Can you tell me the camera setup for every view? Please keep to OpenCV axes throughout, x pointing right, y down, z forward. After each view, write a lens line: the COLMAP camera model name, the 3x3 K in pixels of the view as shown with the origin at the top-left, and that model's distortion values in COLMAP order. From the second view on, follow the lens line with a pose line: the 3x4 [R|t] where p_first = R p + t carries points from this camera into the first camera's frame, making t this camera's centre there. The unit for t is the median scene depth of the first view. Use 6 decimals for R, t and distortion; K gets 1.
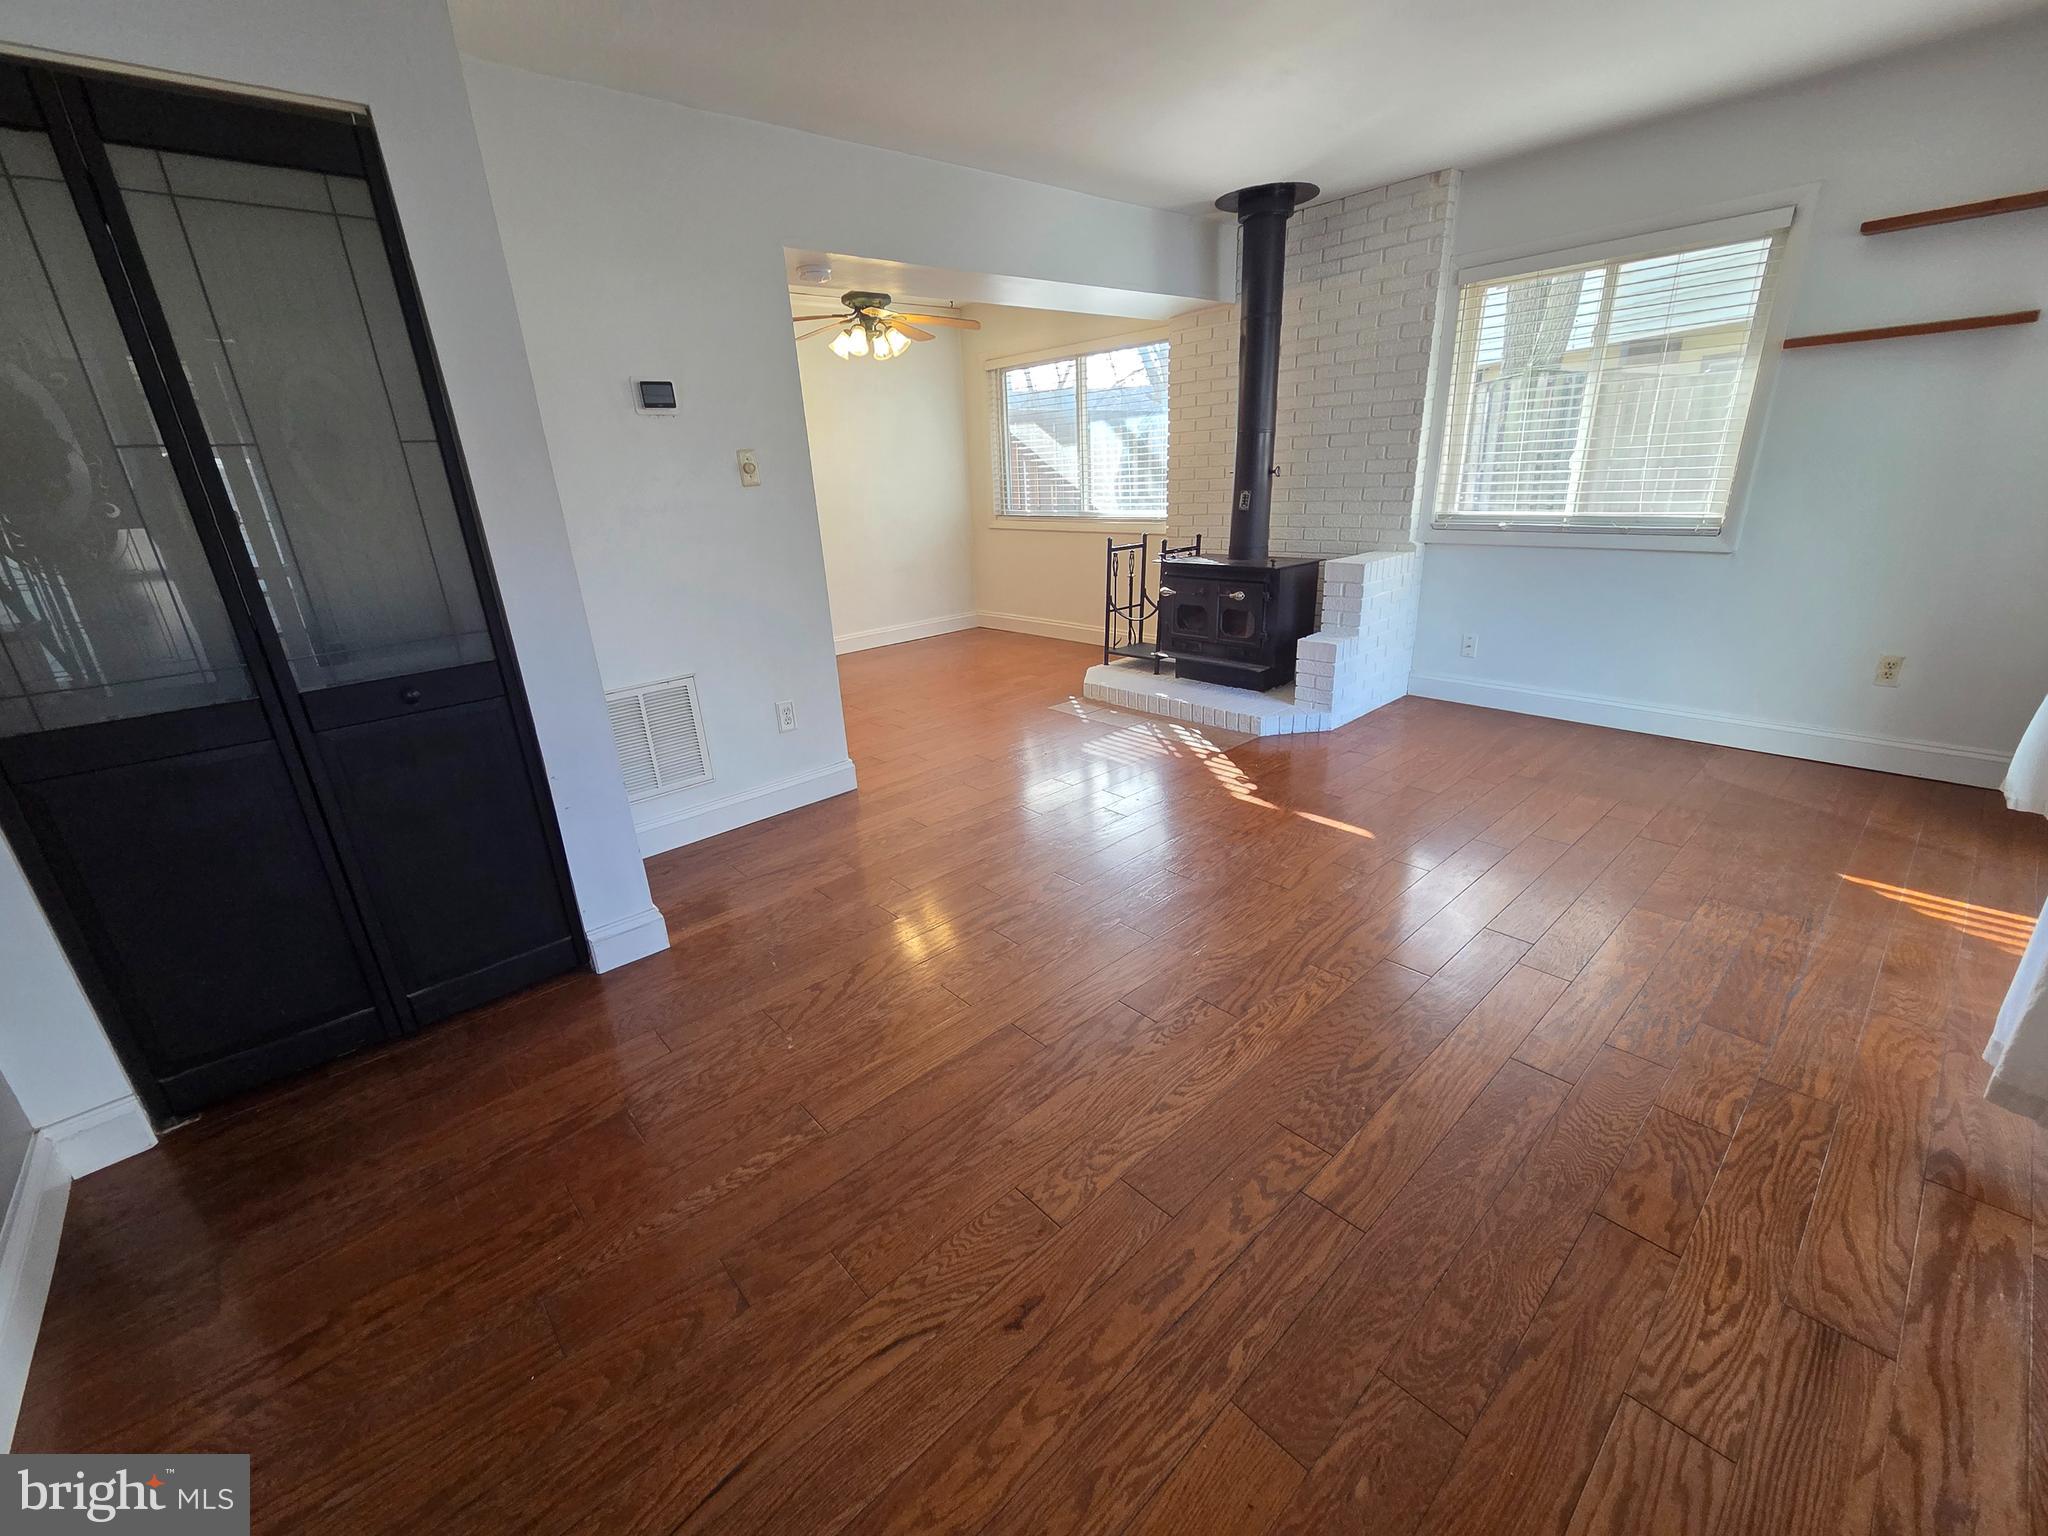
lens RADIAL K [[839.1, 0, 1040.4], [0, 839.1, 755.5], [0, 0, 1]] dist [0.005953, -0.001366]
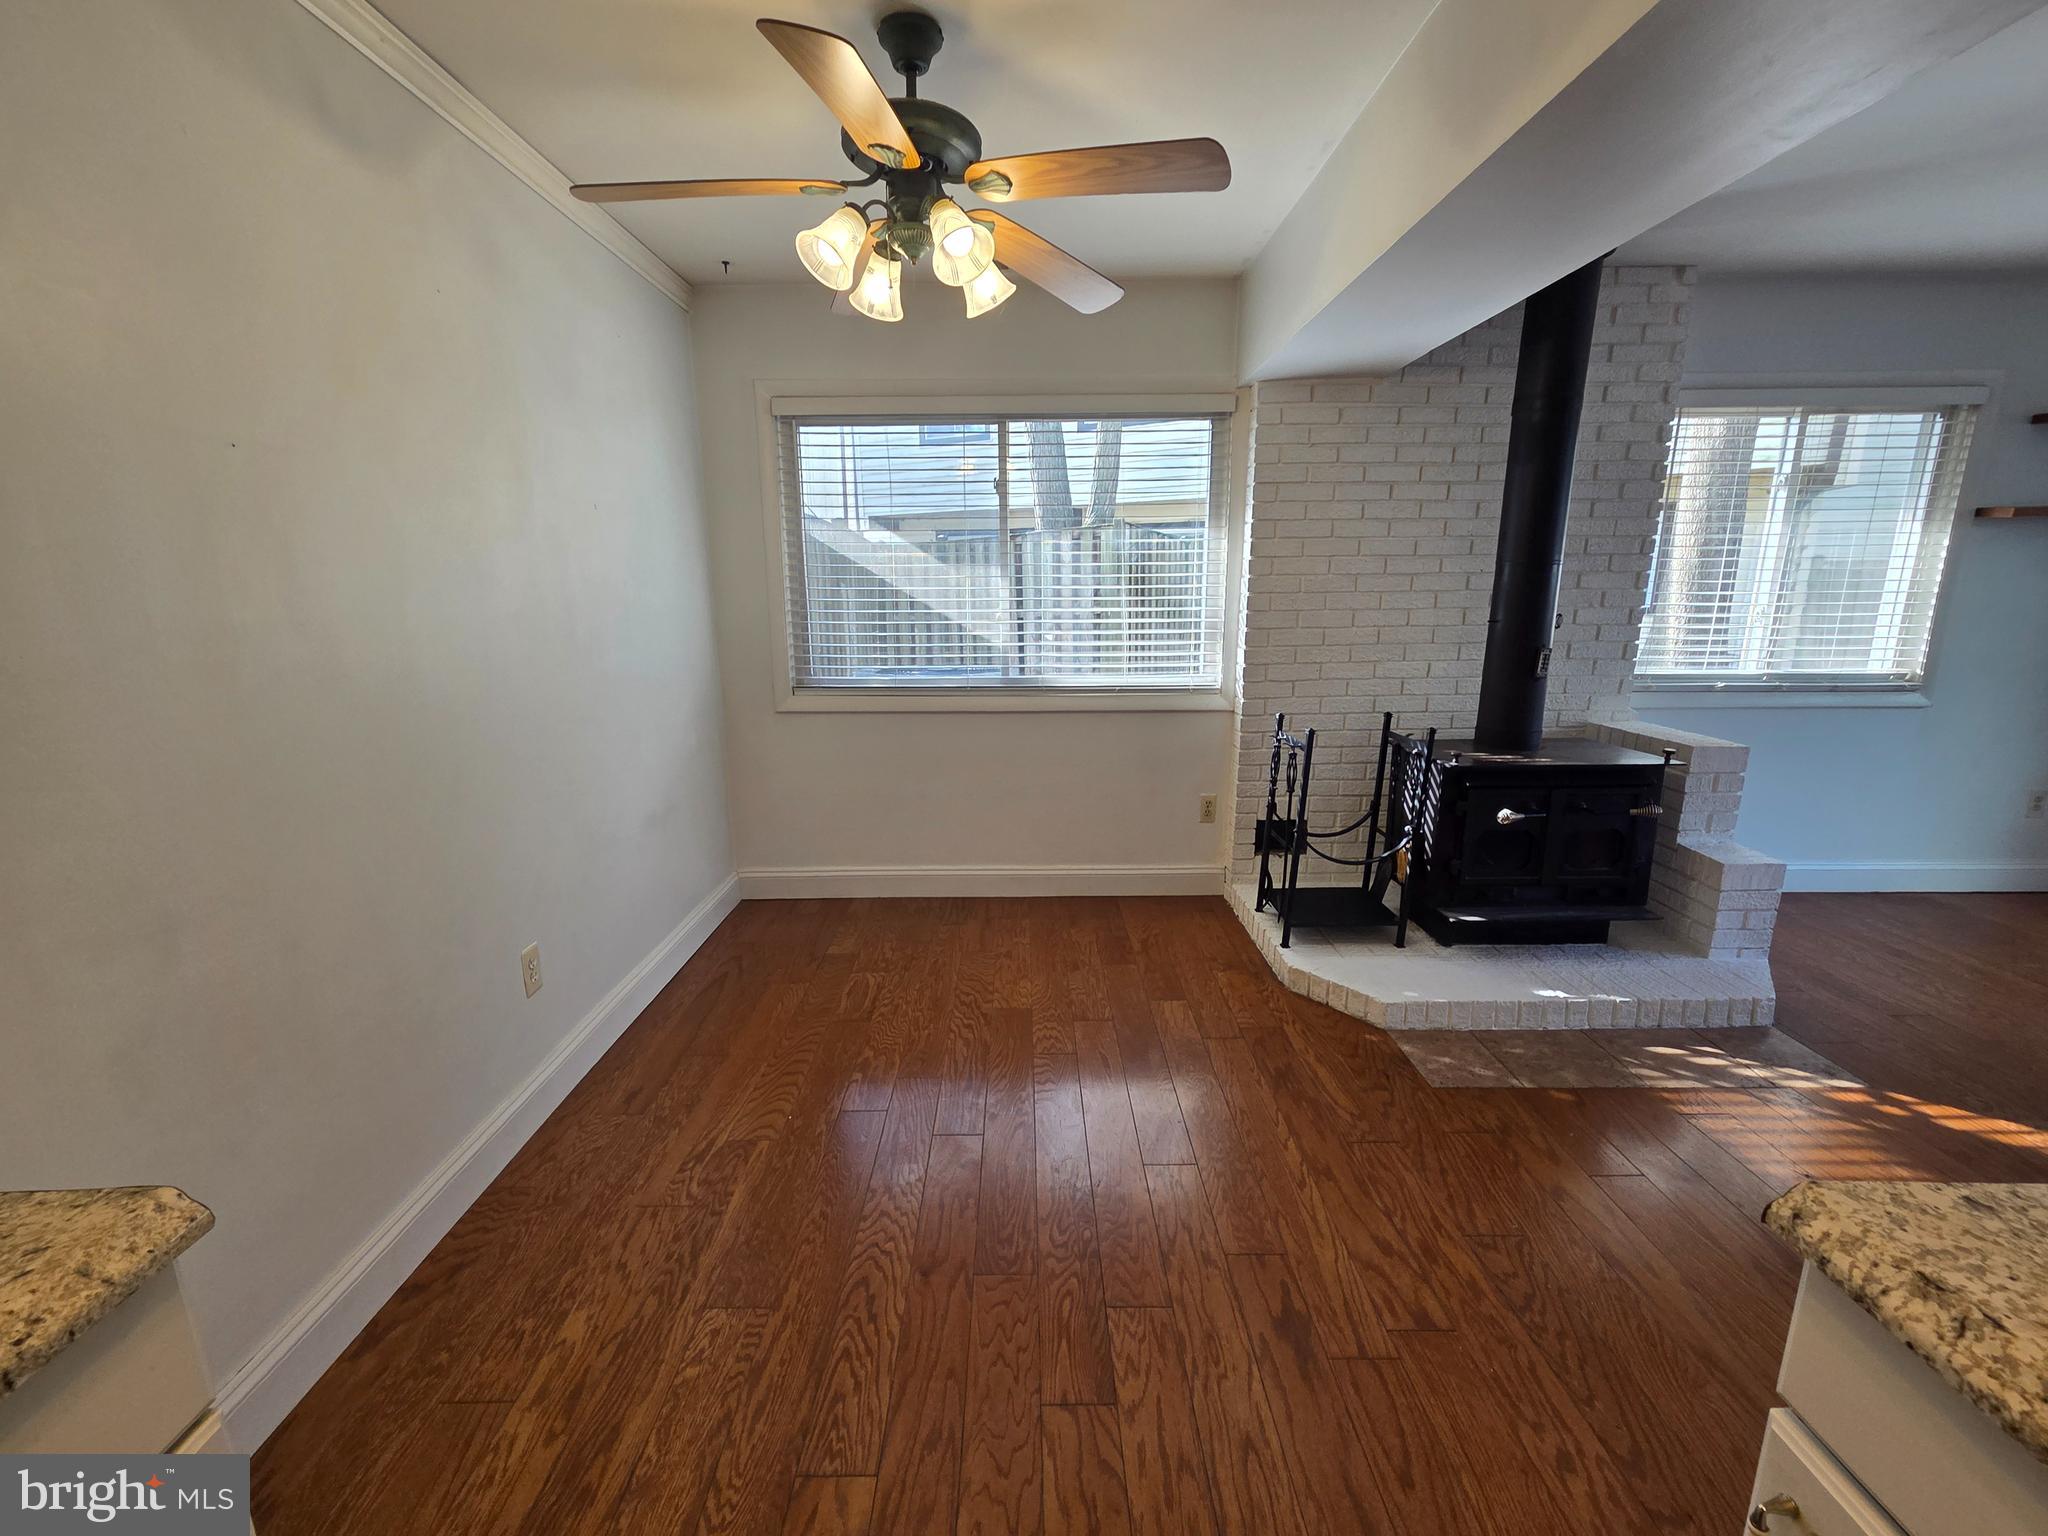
lens RADIAL K [[839.1, 0, 1023.7], [0, 839.1, 764.3], [0, 0, 1]] dist [0.005953, -0.001366]
pose [[0.677731, -0.124040, 0.724772, -0.606762], [0.216858, 0.975546, -0.035825, -0.342770], [-0.702604, 0.181453, 0.688057, 0.991856]]
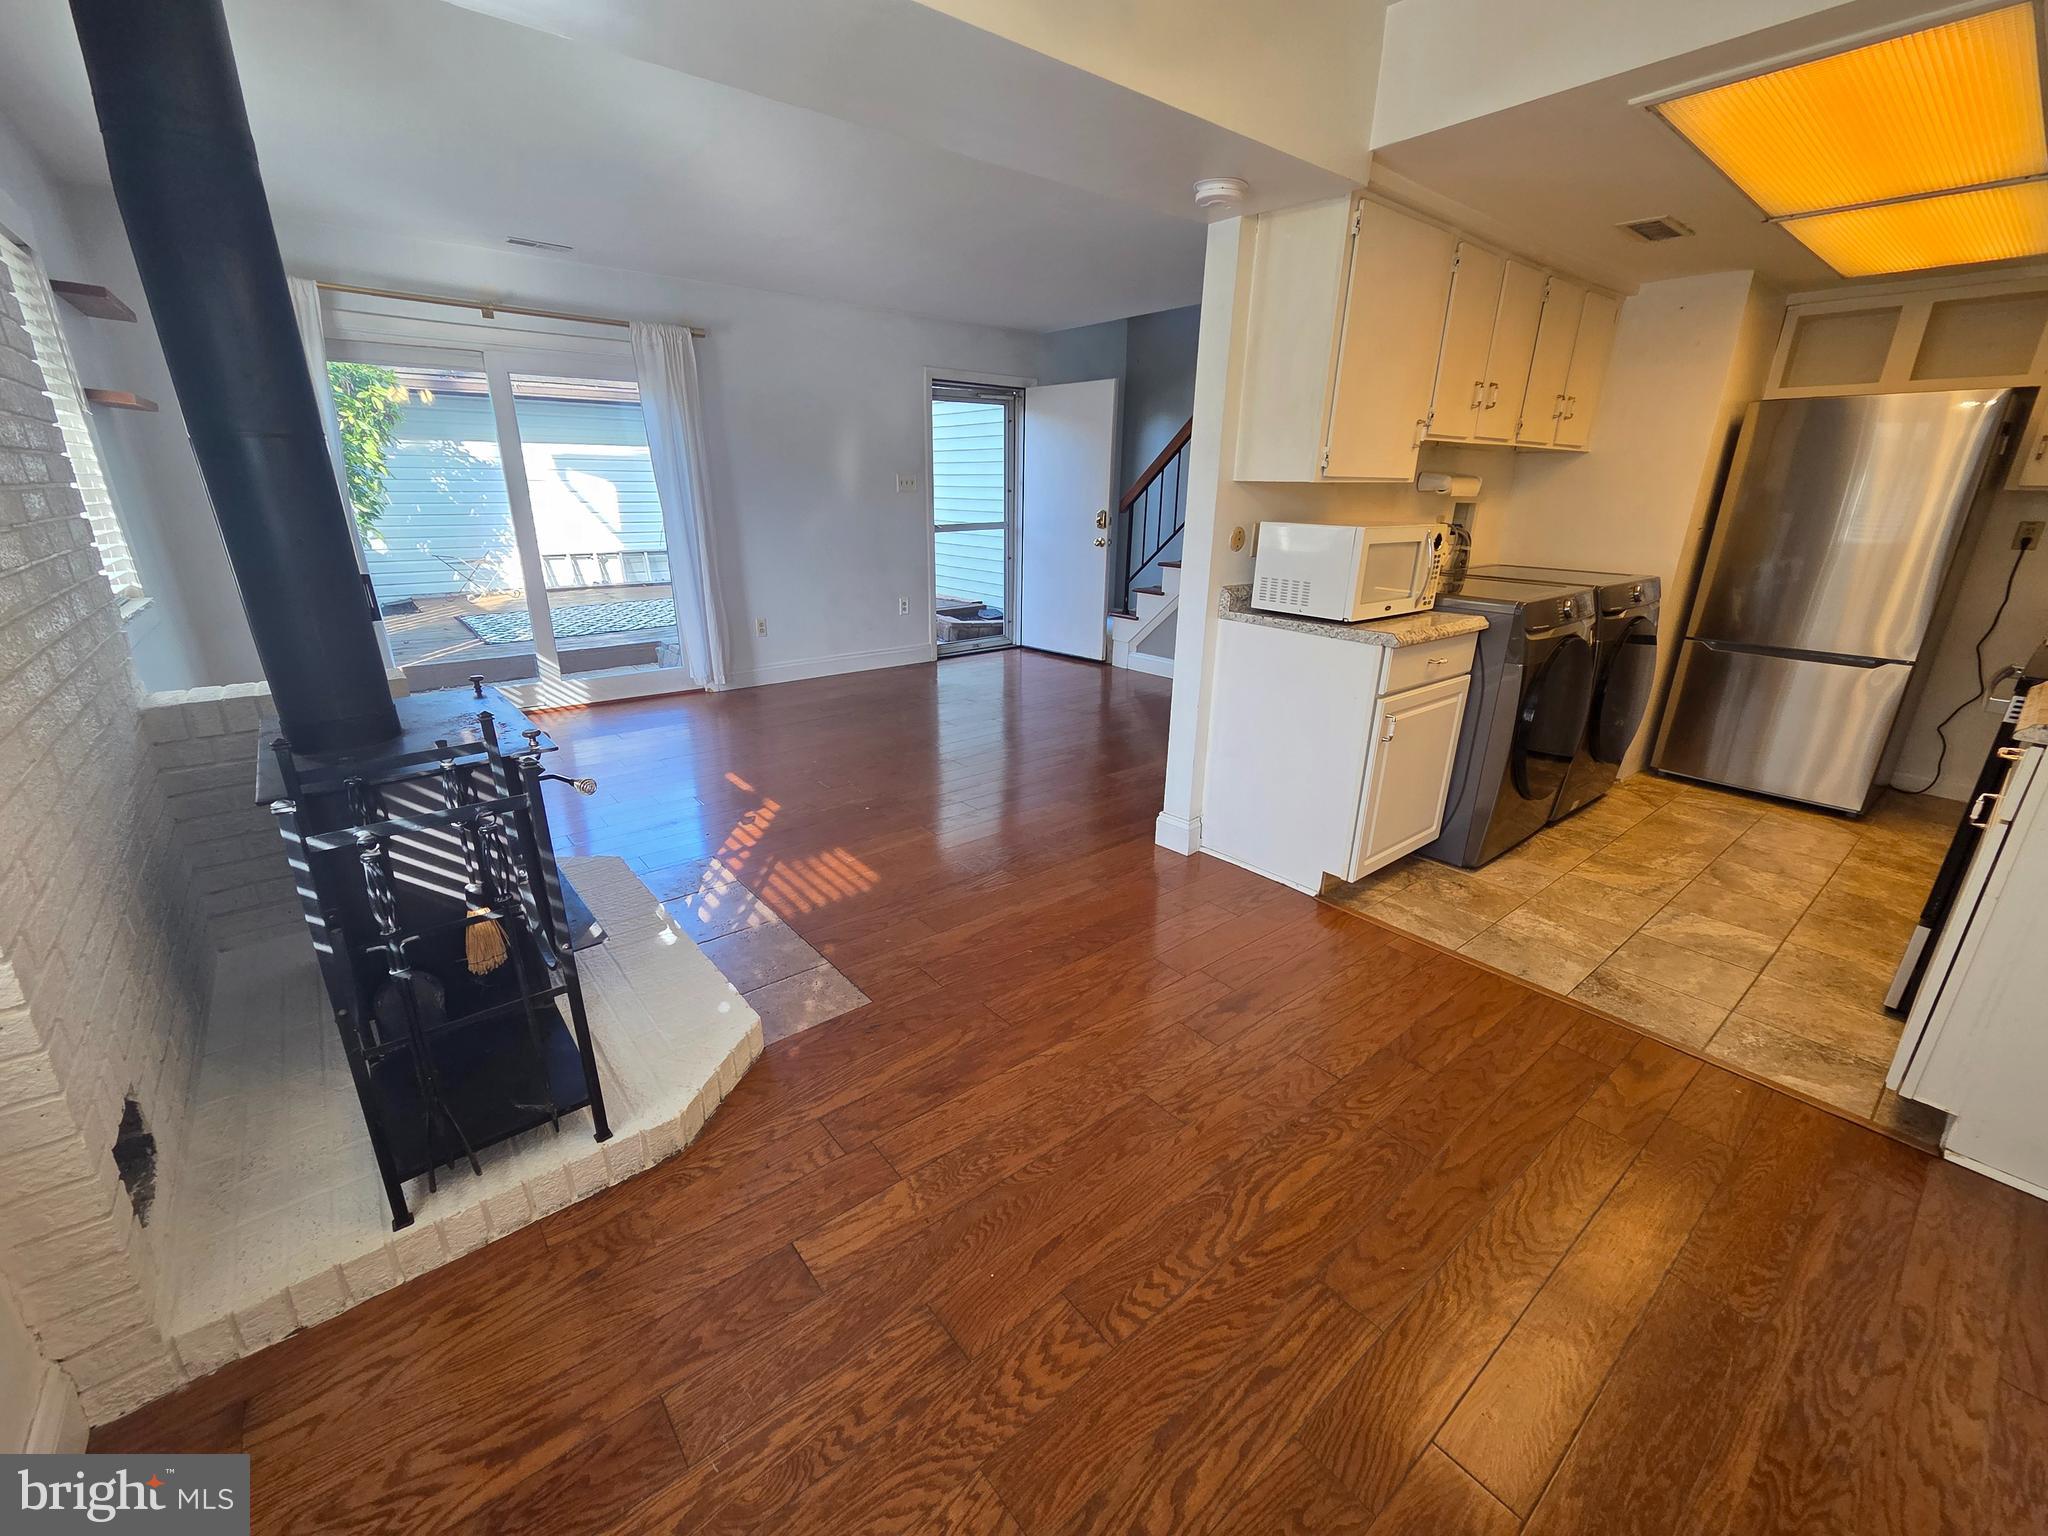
lens RADIAL K [[839.1, 0, 1014.0], [0, 839.1, 769.1], [0, 0, 1]] dist [0.005953, -0.001366]
pose [[-0.996977, 0.008469, 0.077232, -0.141380], [0.053500, 0.795670, 0.603363, -0.562554], [-0.056341, 0.605671, -0.793718, 1.617414]]
